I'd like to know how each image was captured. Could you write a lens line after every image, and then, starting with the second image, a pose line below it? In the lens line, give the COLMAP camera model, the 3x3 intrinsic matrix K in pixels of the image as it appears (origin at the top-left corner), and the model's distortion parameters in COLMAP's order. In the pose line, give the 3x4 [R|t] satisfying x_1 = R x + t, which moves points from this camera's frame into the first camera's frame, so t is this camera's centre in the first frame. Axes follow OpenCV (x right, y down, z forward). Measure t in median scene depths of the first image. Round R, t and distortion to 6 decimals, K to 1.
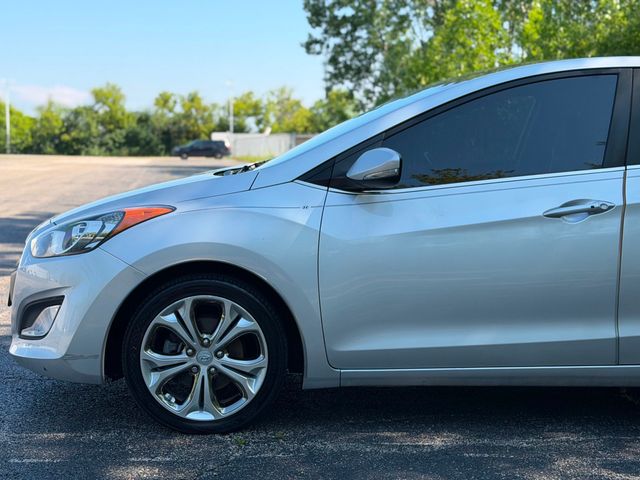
lens RADIAL K [[1066.4, 0, 320.0], [0, 1066.4, 240.0], [0, 0, 1]] dist [0.069247, 0.078711]
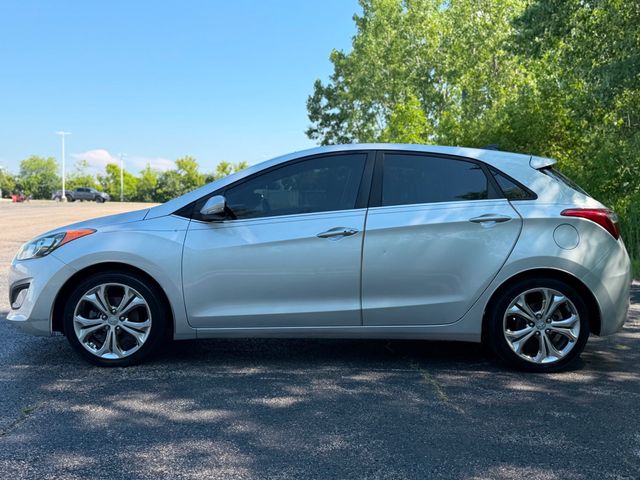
lens RADIAL K [[694.1, 0, 320.0], [0, 694.1, 240.0], [0, 0, 1]] dist [0.176626, -0.522170]
pose [[0.999969, 0.005906, -0.005234, 0.218246], [-0.006045, 0.999619, -0.026942, 0.012124], [0.005073, 0.026973, 0.999623, -0.094296]]
